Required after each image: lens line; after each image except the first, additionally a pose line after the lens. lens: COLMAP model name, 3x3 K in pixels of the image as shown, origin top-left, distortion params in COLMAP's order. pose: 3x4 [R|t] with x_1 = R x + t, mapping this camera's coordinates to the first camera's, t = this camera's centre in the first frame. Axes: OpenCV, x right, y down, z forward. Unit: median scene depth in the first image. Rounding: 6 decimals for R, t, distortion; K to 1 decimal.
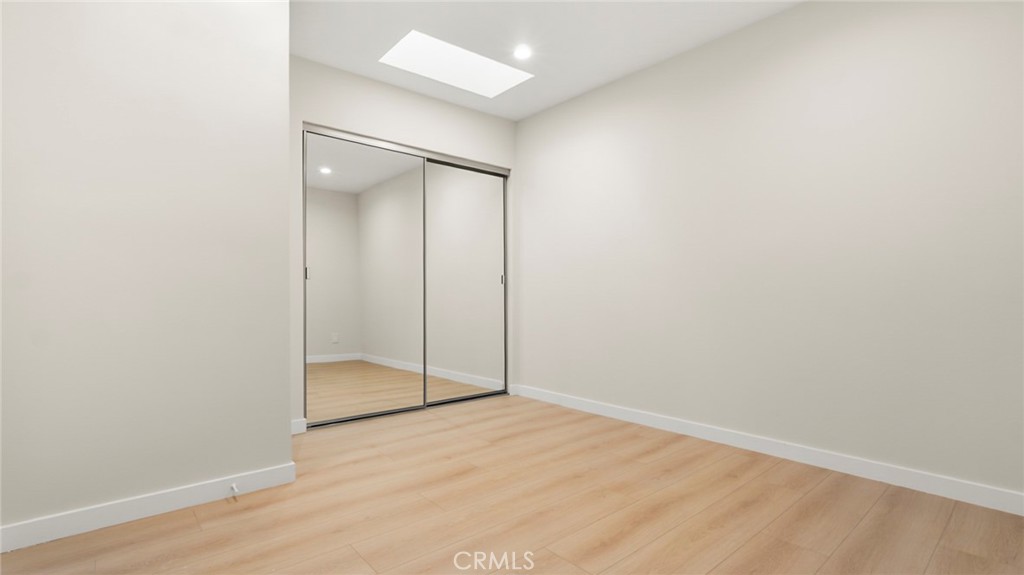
lens RADIAL K [[498.8, 0, 512.4], [0, 498.8, 298.2], [0, 0, 1]] dist [-0.001423, -0.000105]
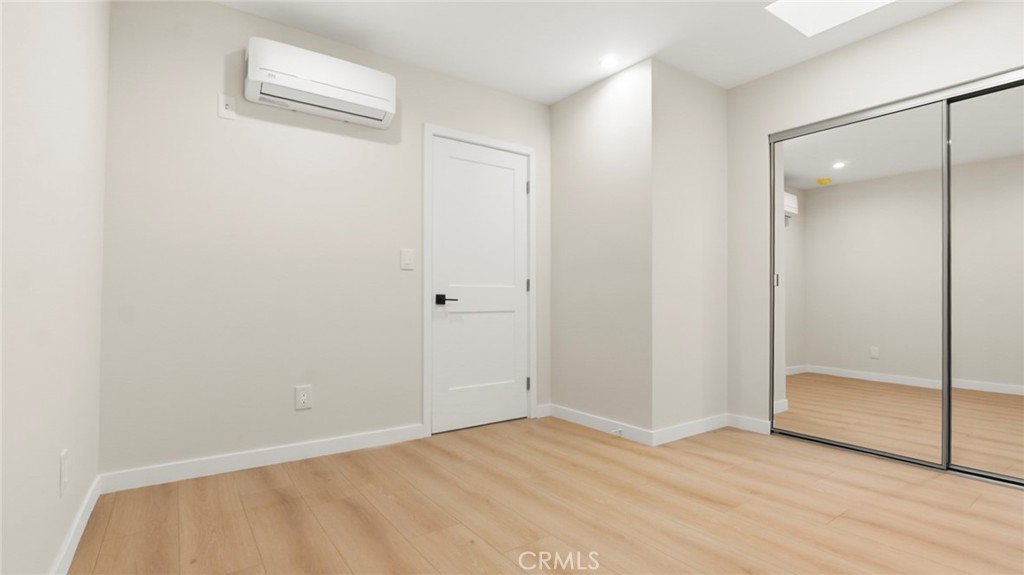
lens RADIAL K [[487.9, 0, 512.0], [0, 487.9, 287.5], [0, 0, 1]] dist [-0.002342, -0.000271]
pose [[-0.109082, -0.023105, -0.993764, 0.933304], [-0.007705, 0.999719, -0.022398, -0.011780], [0.994003, 0.005213, -0.109229, 0.840437]]
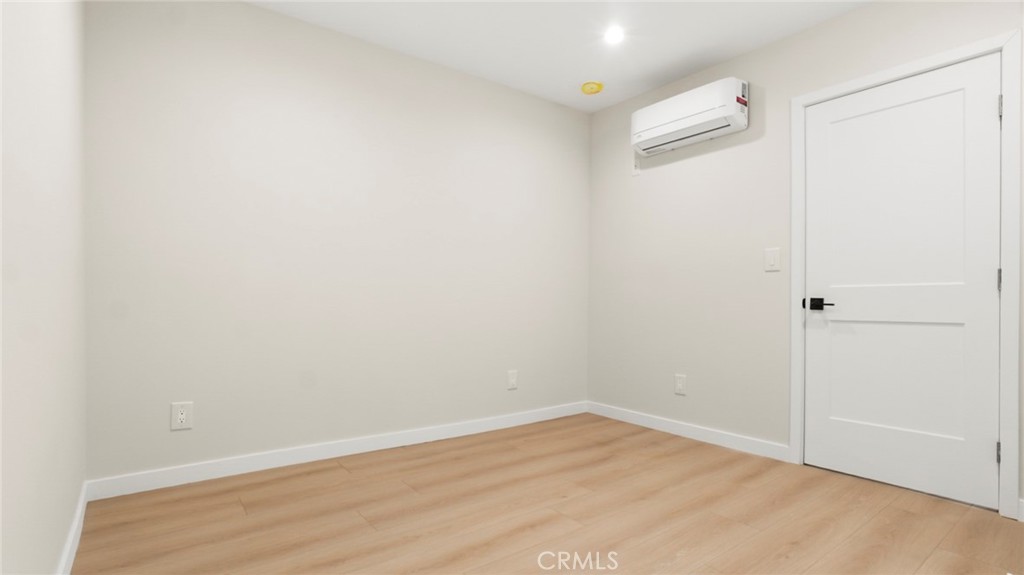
lens RADIAL K [[479.0, 0, 512.2], [0, 479.0, 299.5], [0, 0, 1]] dist [-0.000034, 0.000153]
pose [[-0.997699, -0.006622, 0.067482, 0.131738], [-0.006663, 0.999978, -0.000383, -0.012679], [-0.067477, -0.000832, -0.997720, 1.719802]]
